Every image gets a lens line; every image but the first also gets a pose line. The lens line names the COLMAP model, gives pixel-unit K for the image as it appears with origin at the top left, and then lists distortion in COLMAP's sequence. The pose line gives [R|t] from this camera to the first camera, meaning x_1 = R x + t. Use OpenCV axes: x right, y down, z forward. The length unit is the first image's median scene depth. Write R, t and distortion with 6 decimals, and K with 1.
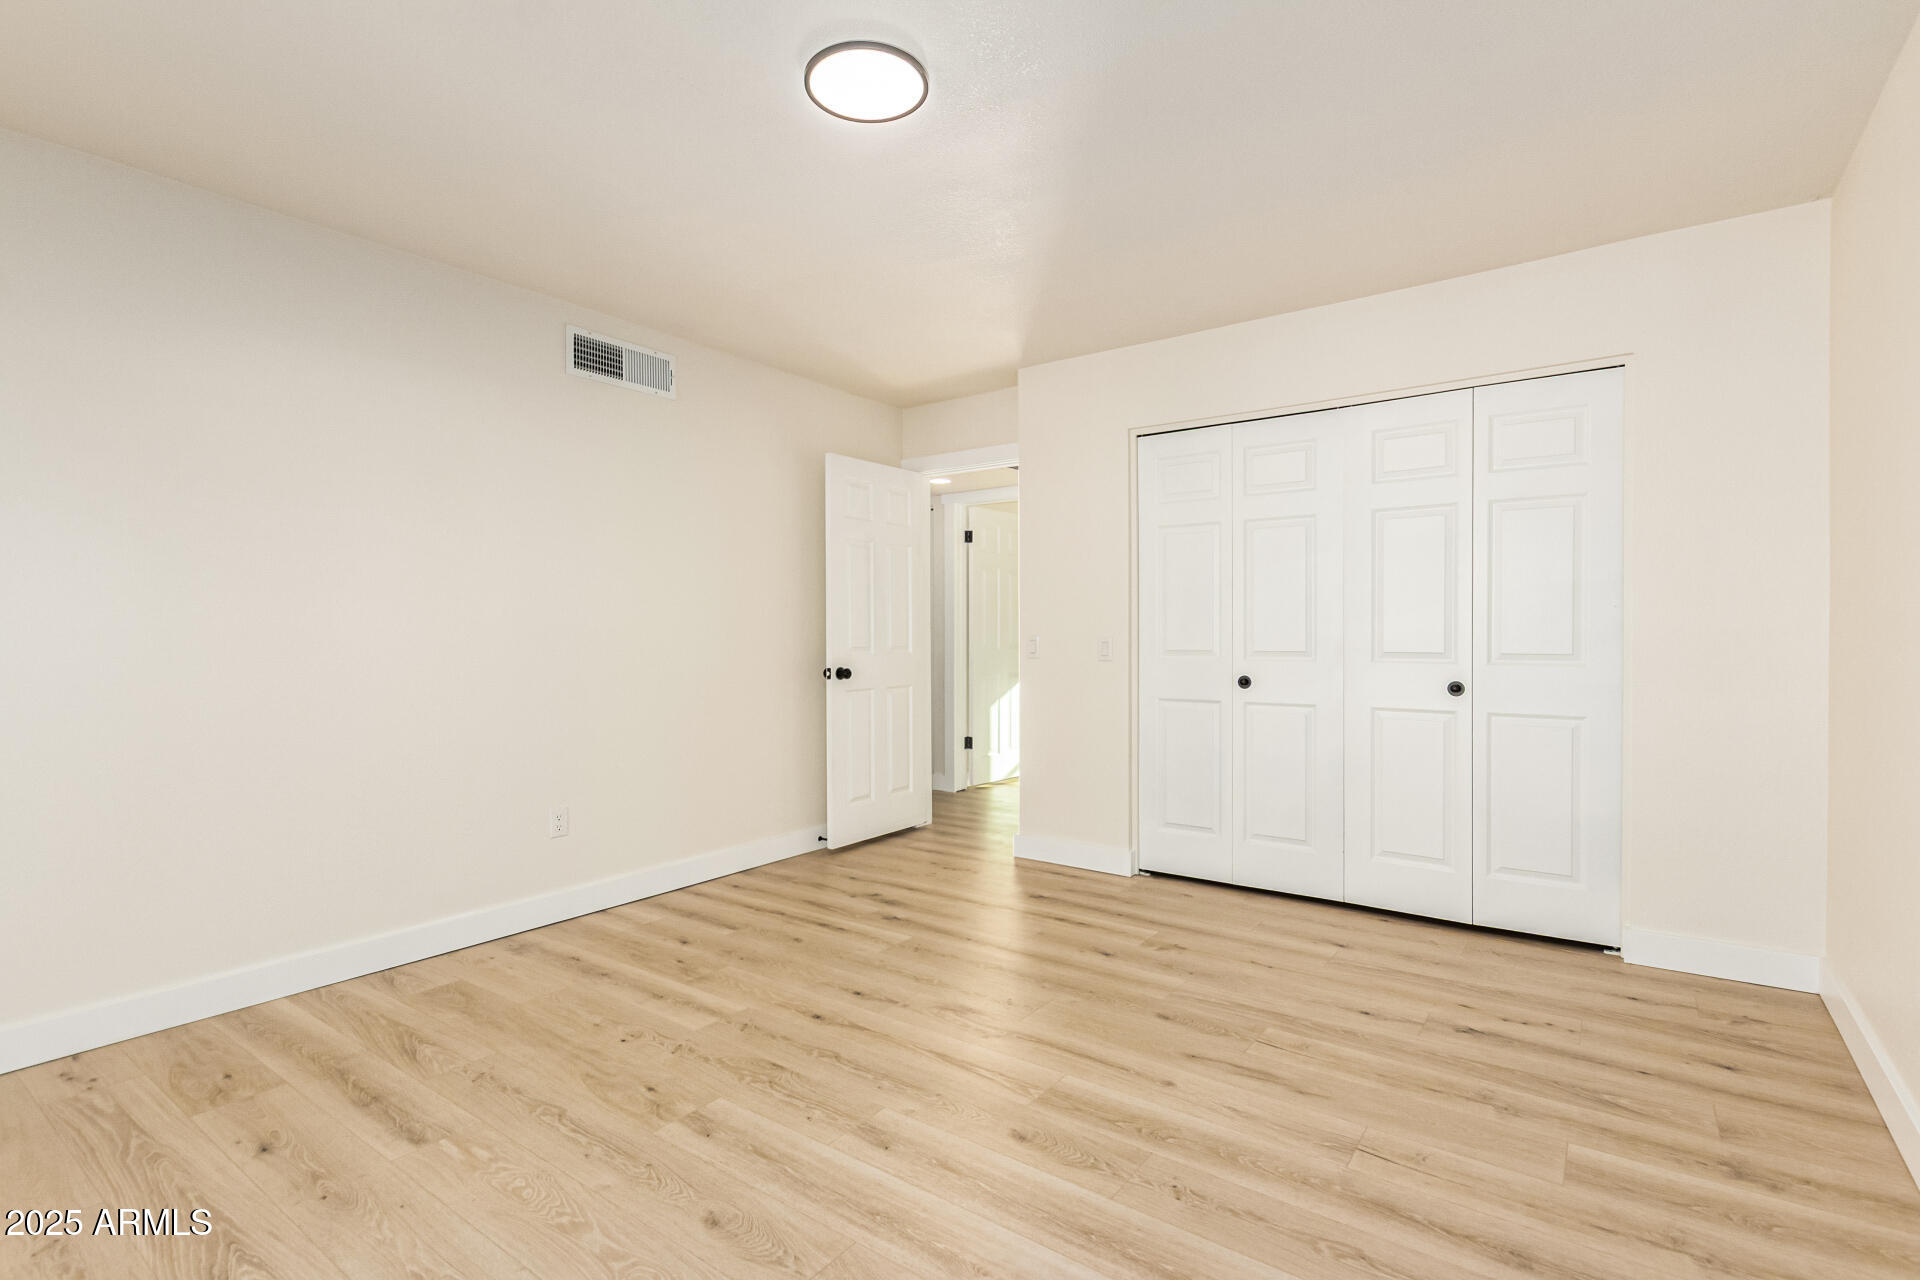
lens RADIAL K [[898.3, 0, 960.0], [0, 898.3, 640.0], [0, 0, 1]] dist [0.004688, 0.000265]
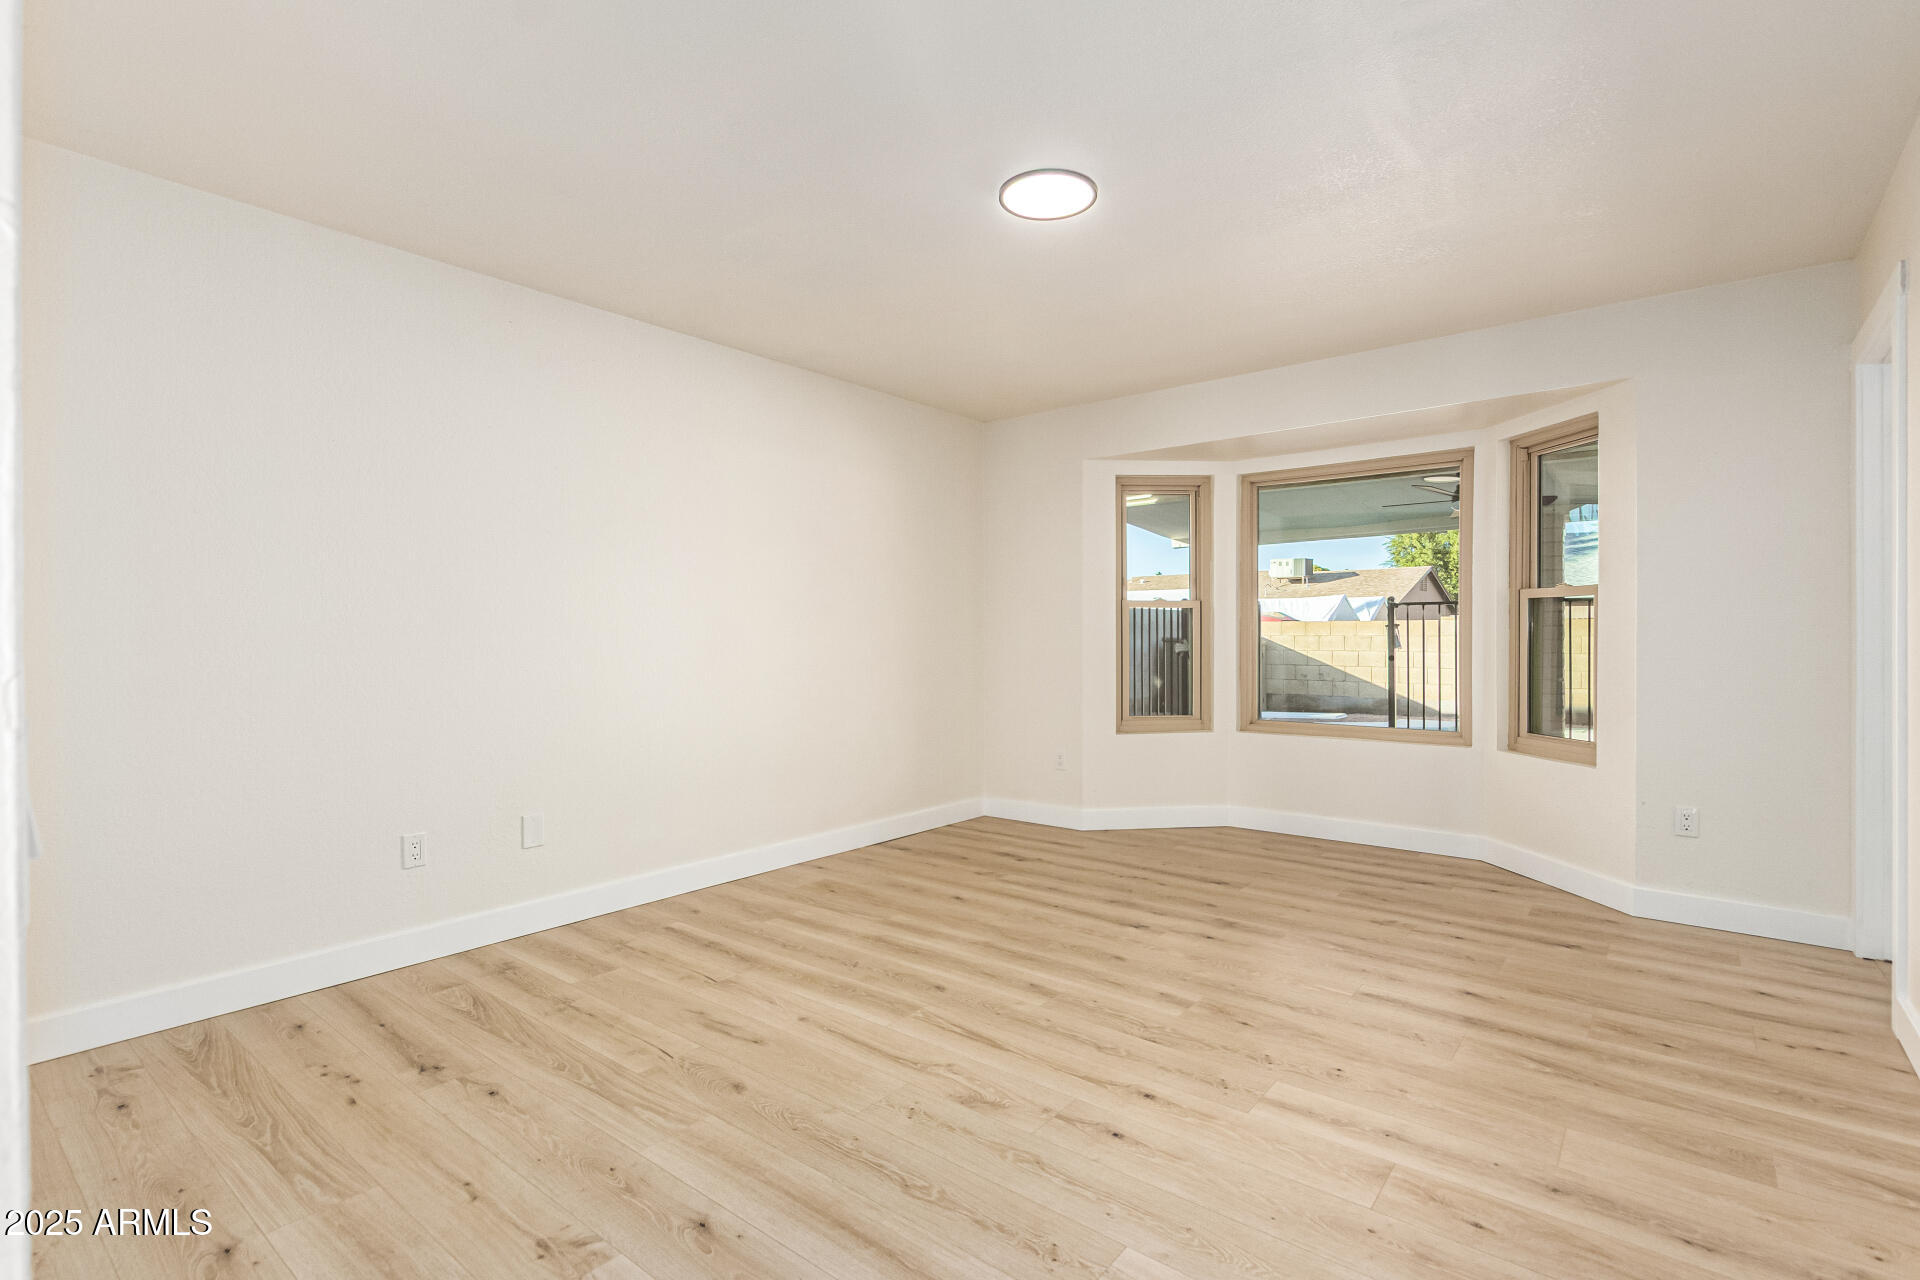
lens RADIAL K [[898.3, 0, 960.0], [0, 898.3, 640.0], [0, 0, 1]] dist [0.004688, 0.000265]
pose [[-0.999014, 0.008061, 0.043660, -0.028711], [0.008642, 0.999876, 0.013137, -0.017206], [-0.043548, 0.013501, -0.998960, 2.150870]]
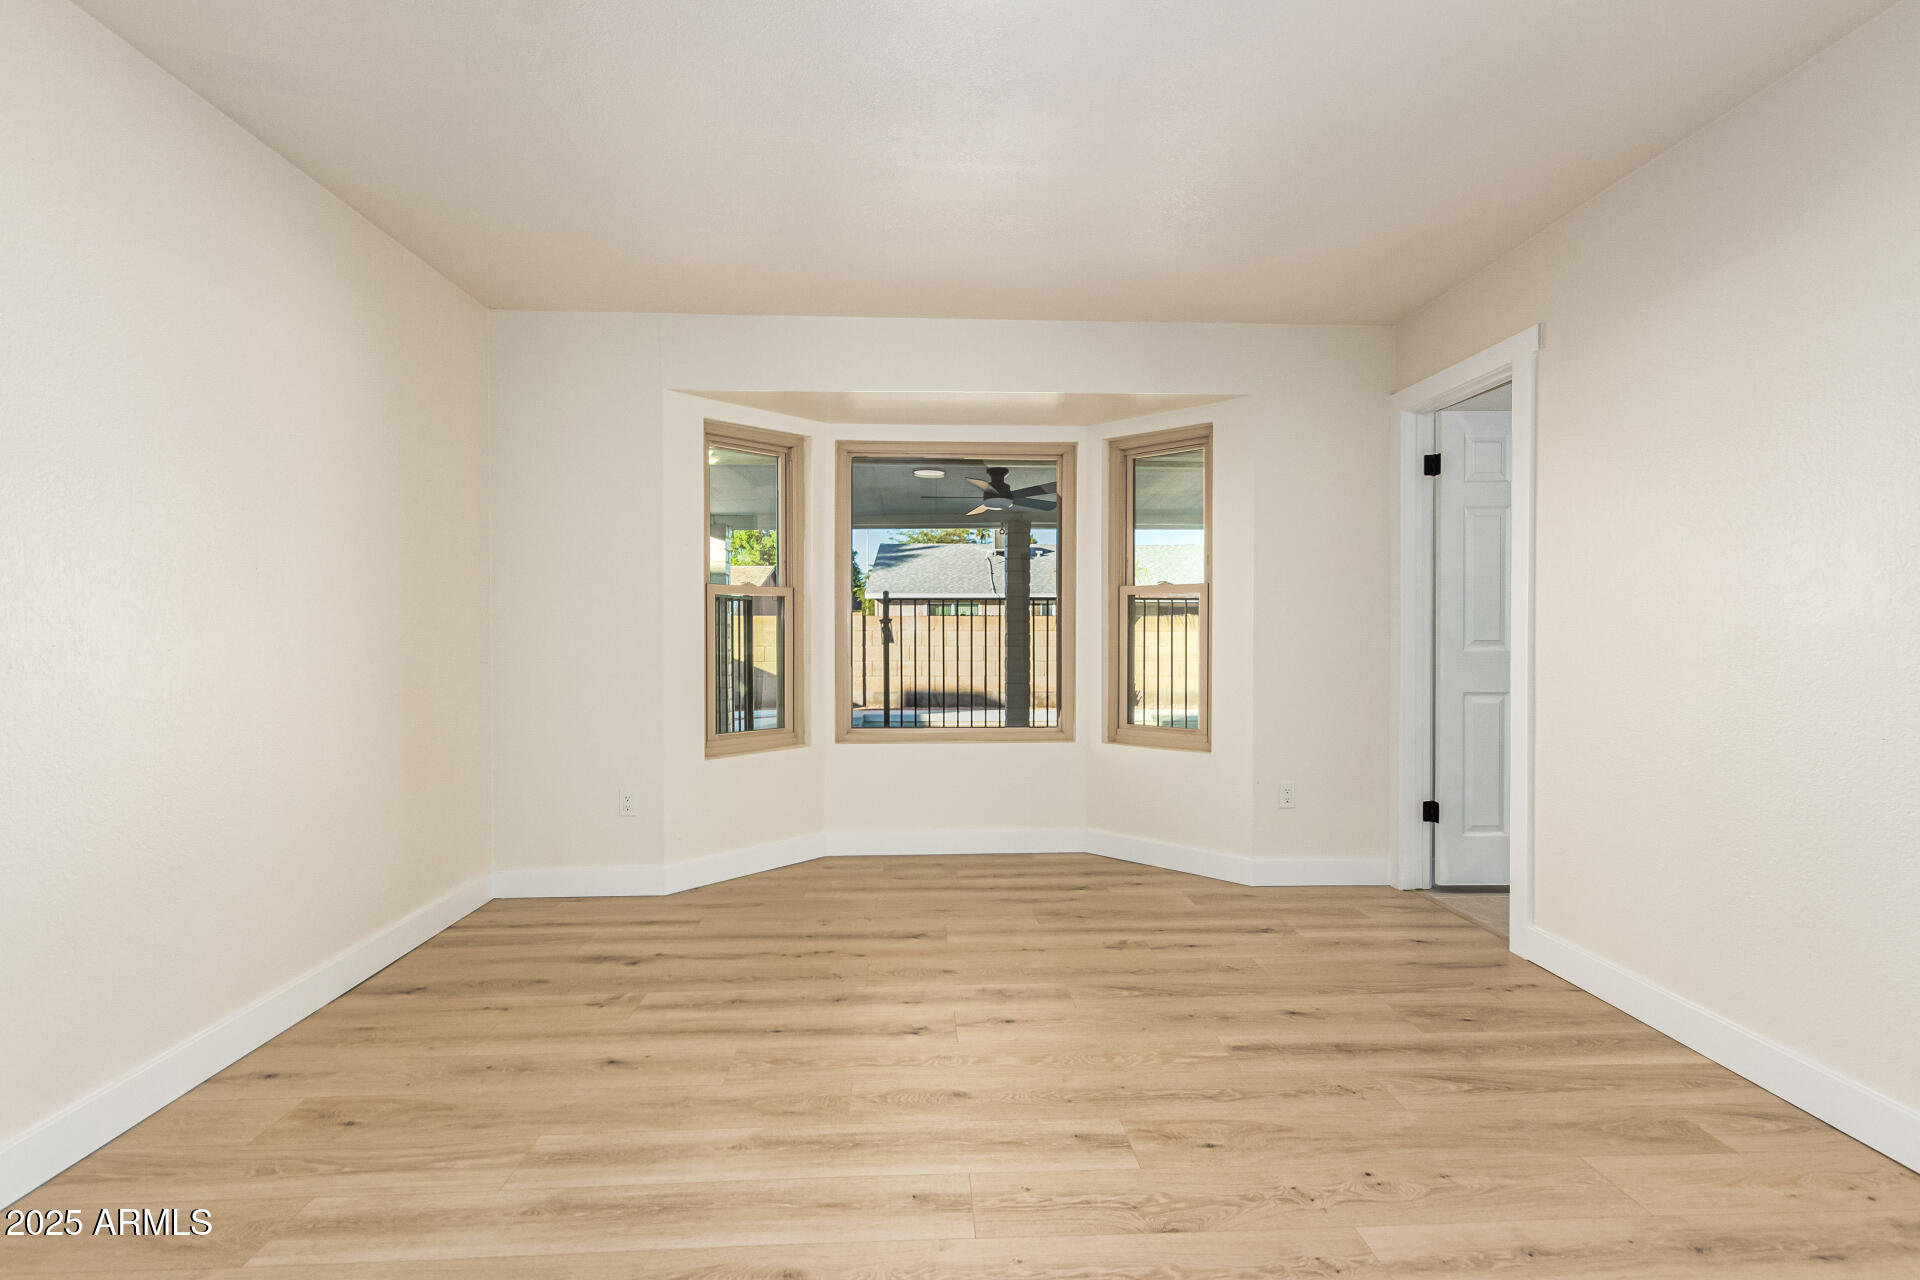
lens RADIAL K [[898.3, 0, 960.0], [0, 898.3, 640.0], [0, 0, 1]] dist [0.004688, 0.000265]
pose [[-0.774415, 0.013166, -0.632541, 0.391921], [-0.001443, 0.999744, 0.022576, -0.014620], [0.632676, 0.018395, -0.774198, 1.499694]]
